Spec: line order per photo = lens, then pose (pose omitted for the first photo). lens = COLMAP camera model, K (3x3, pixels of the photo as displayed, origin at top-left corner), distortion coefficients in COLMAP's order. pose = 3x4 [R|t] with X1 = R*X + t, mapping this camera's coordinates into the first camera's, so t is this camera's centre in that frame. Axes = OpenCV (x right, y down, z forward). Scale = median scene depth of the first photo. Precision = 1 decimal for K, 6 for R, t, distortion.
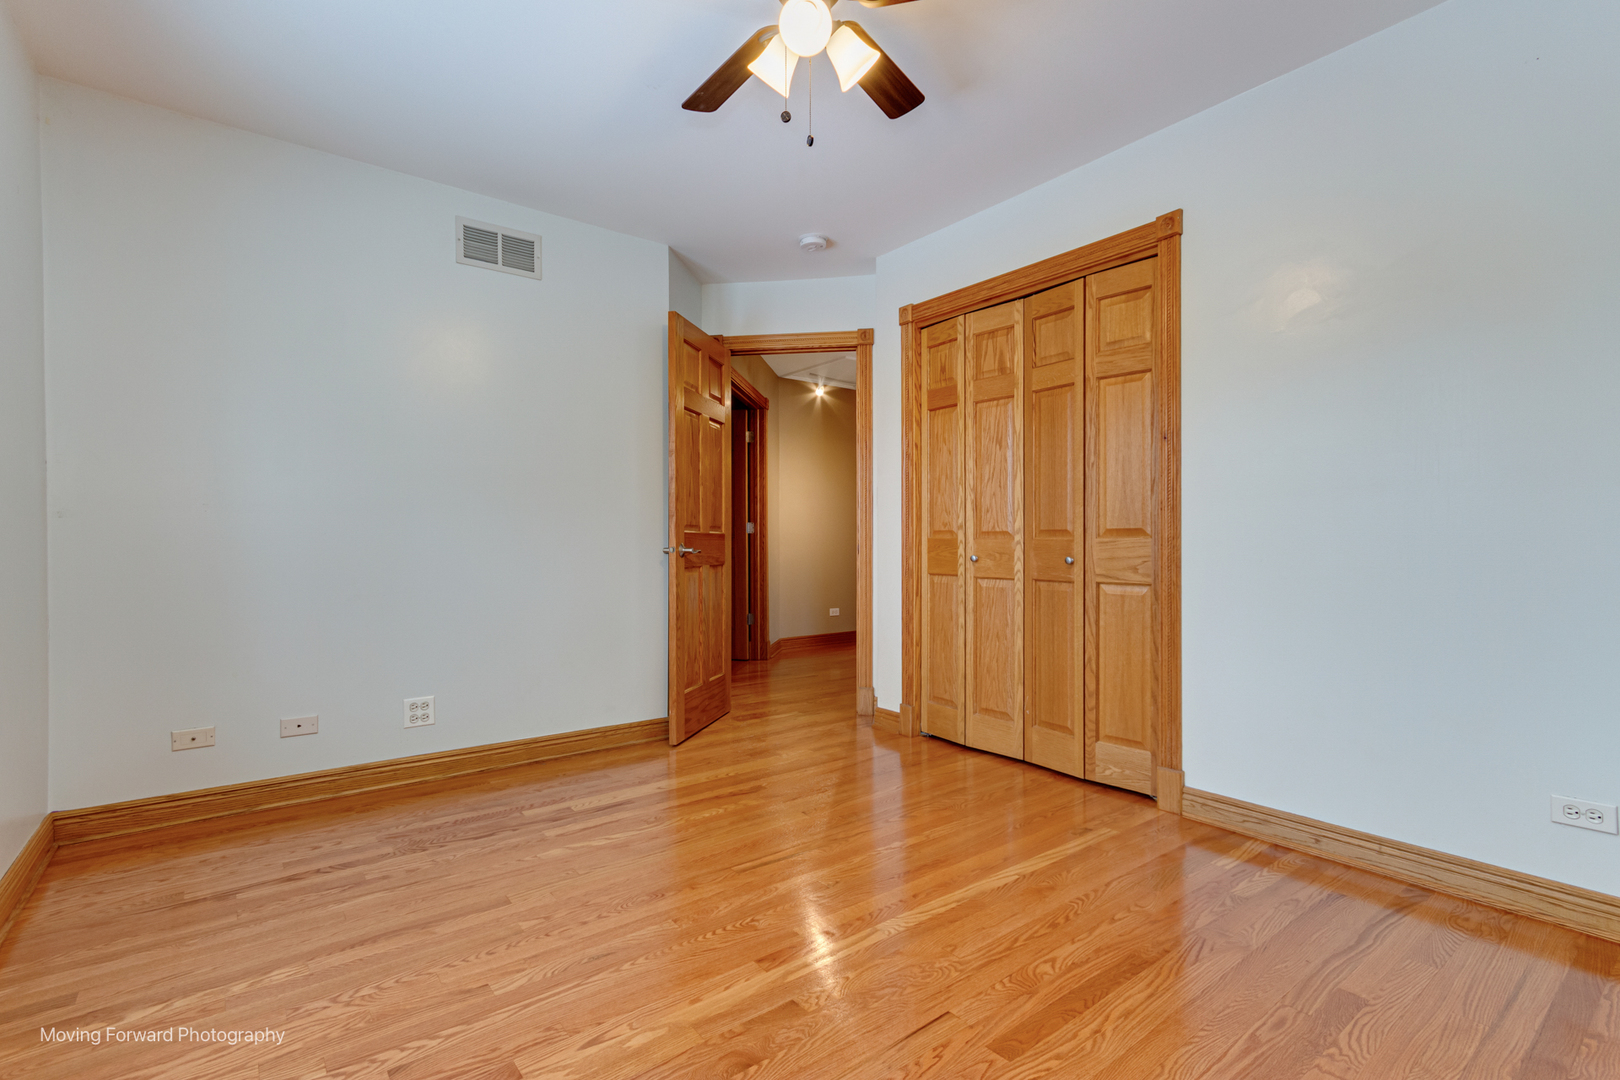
lens RADIAL K [[742.8, 0, 809.8], [0, 742.8, 535.0], [0, 0, 1]] dist [0.002325, -0.000079]
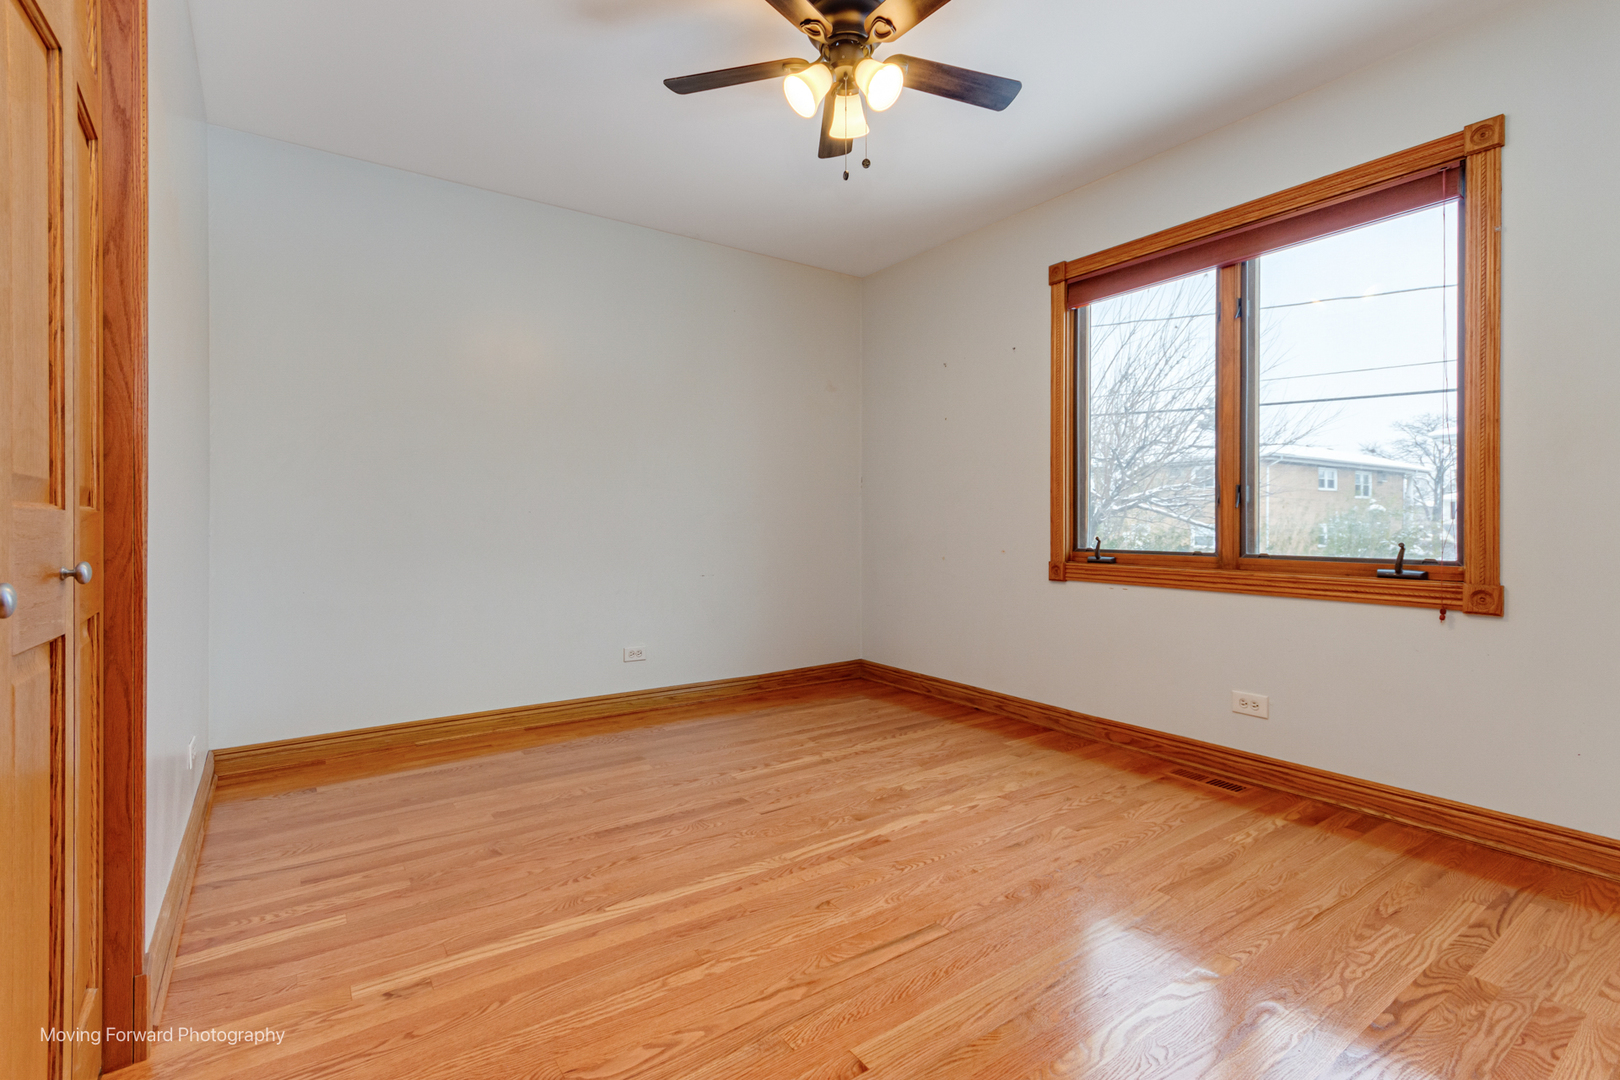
lens RADIAL K [[742.8, 0, 809.8], [0, 742.8, 535.0], [0, 0, 1]] dist [0.002325, -0.000079]
pose [[-0.998690, 0.005944, 0.050827, -0.000844], [0.006164, 0.999972, 0.004181, 0.025291], [-0.050801, 0.004489, -0.998699, 1.942772]]
